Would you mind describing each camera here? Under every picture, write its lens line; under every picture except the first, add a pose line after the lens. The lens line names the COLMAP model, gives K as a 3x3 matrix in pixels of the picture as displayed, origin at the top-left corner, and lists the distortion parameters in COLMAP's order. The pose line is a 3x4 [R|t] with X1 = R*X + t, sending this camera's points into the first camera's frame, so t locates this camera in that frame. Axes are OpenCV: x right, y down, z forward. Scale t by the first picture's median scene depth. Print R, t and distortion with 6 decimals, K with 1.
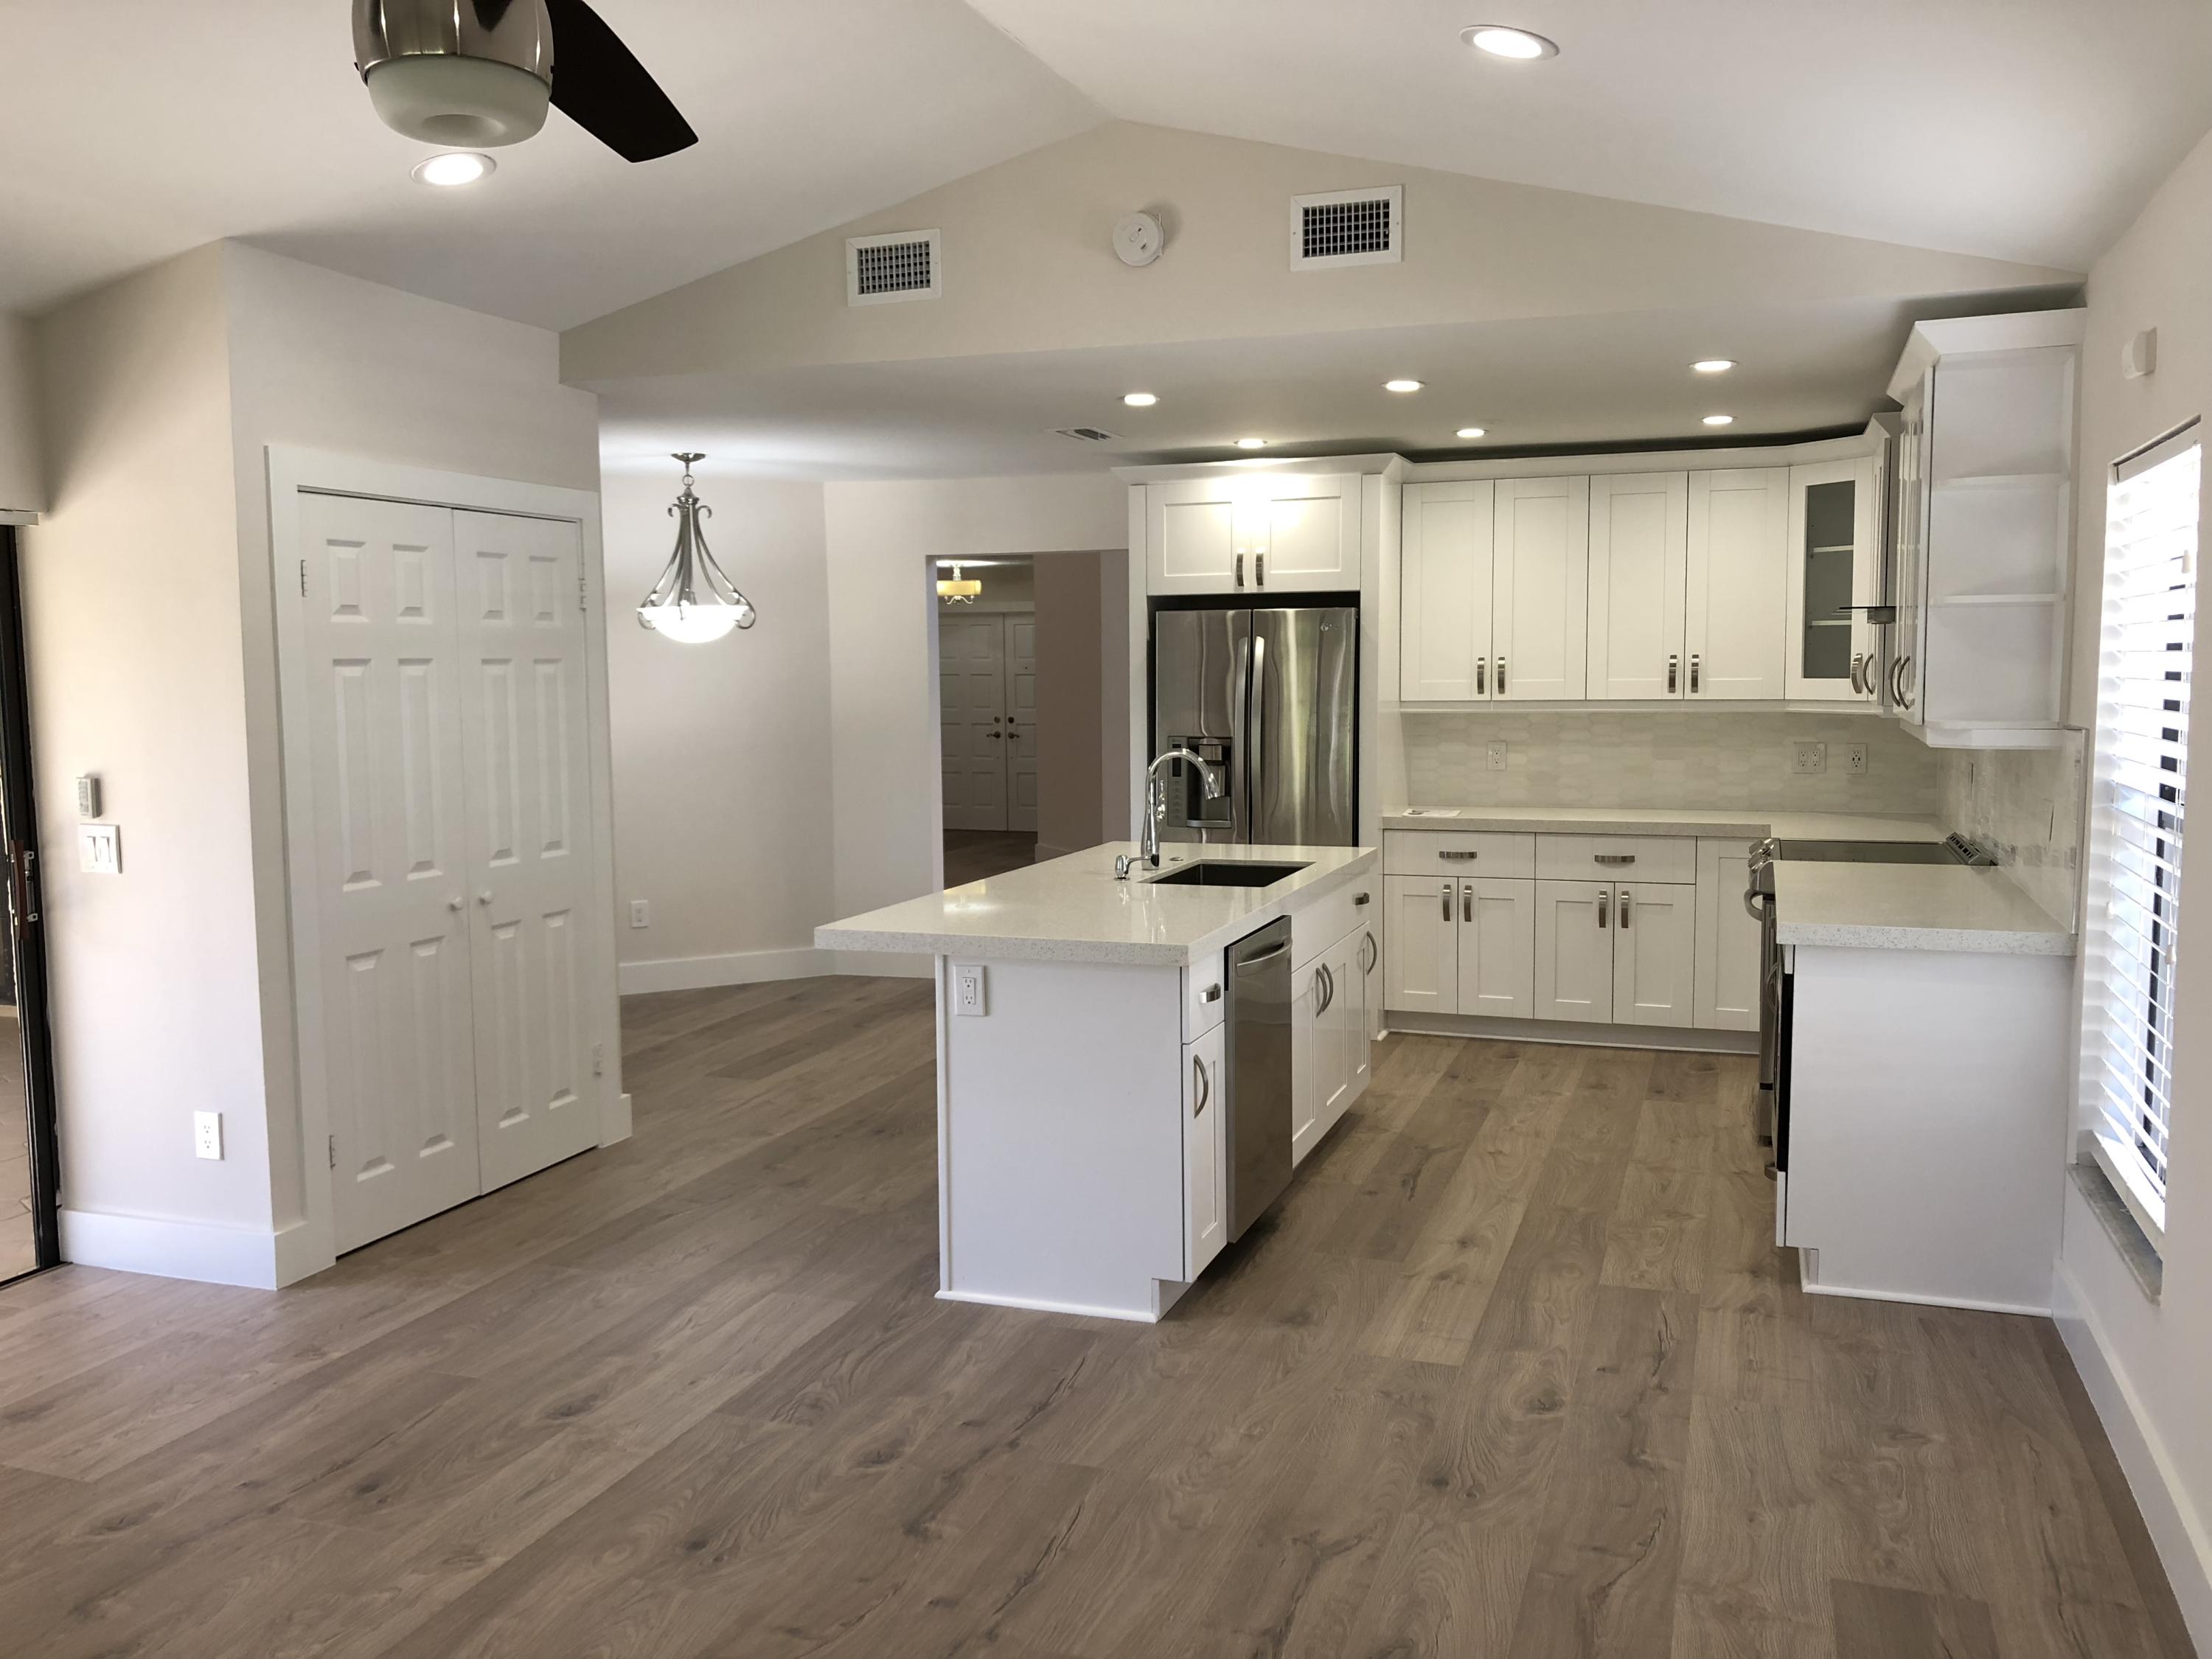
lens RADIAL K [[1821.1, 0, 1106.0], [0, 1821.1, 829.5], [0, 0, 1]] dist [0.005188, 0.005103]
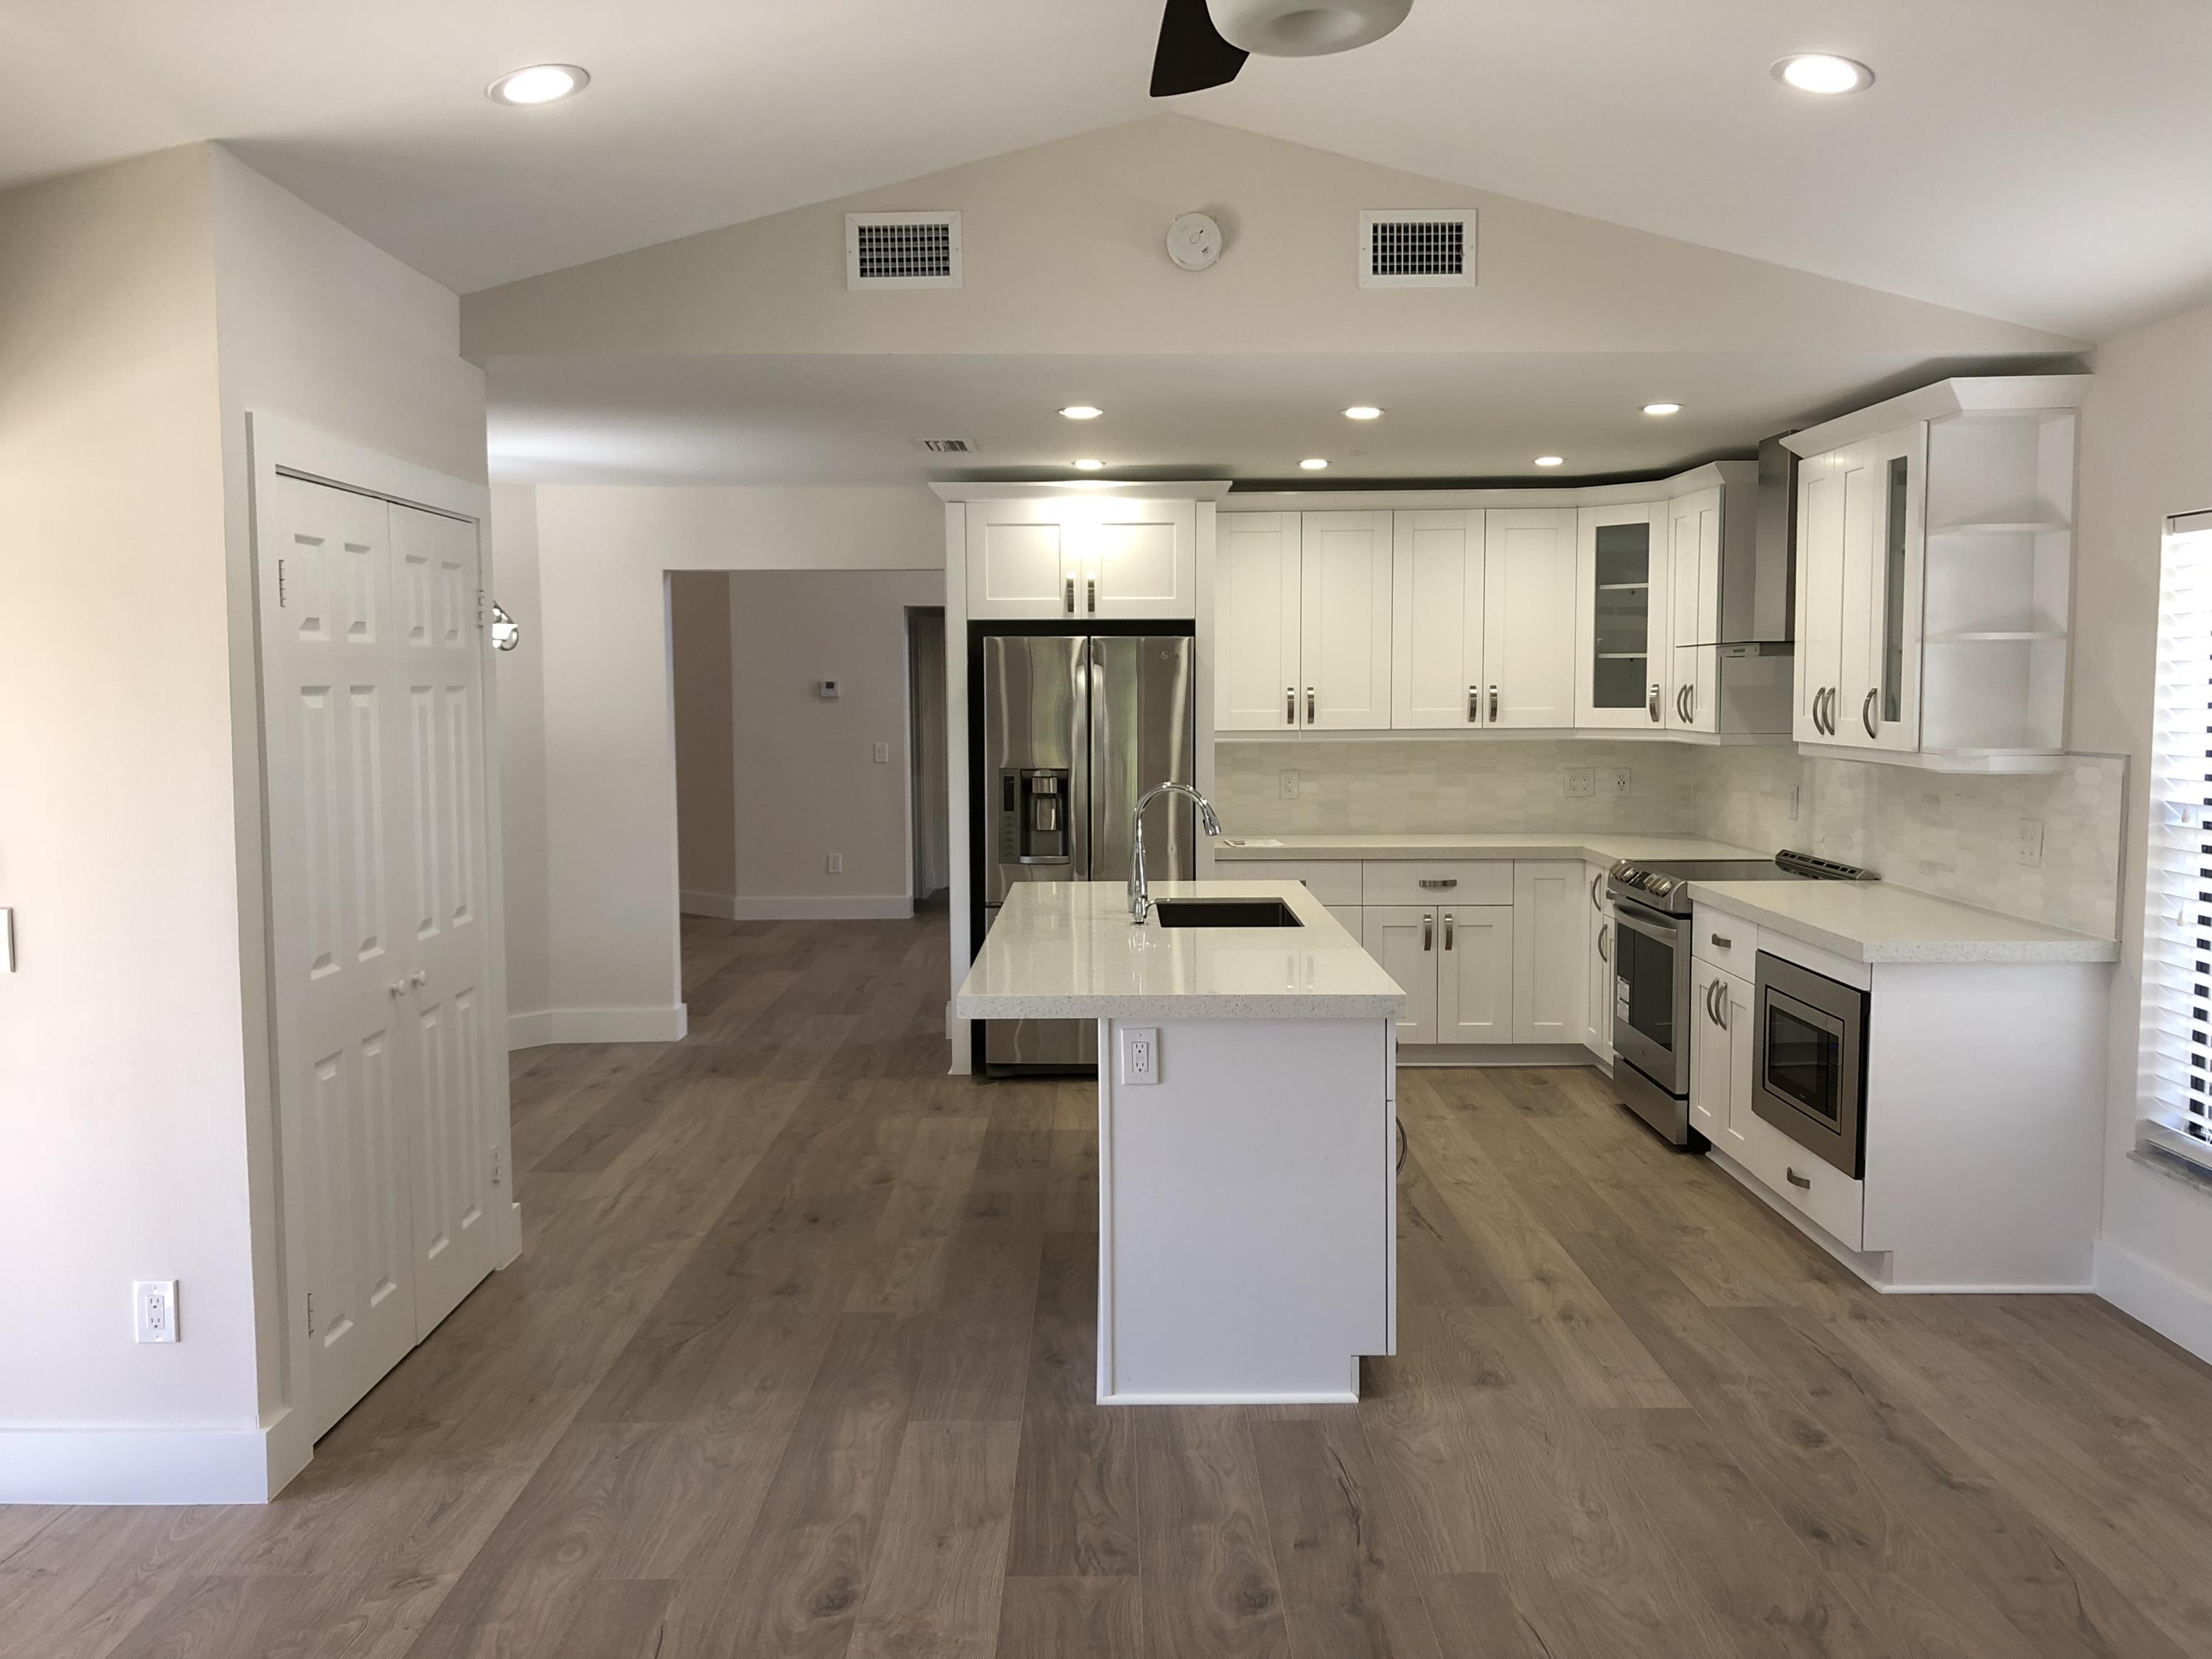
lens RADIAL K [[1816.3, 0, 1106.0], [0, 1816.3, 829.5], [0, 0, 1]] dist [0.013150, -0.005556]
pose [[0.943390, -0.022954, 0.330890, -0.332071], [0.027734, 0.999568, -0.009733, -0.013540], [-0.330523, 0.018359, 0.943619, 0.134277]]
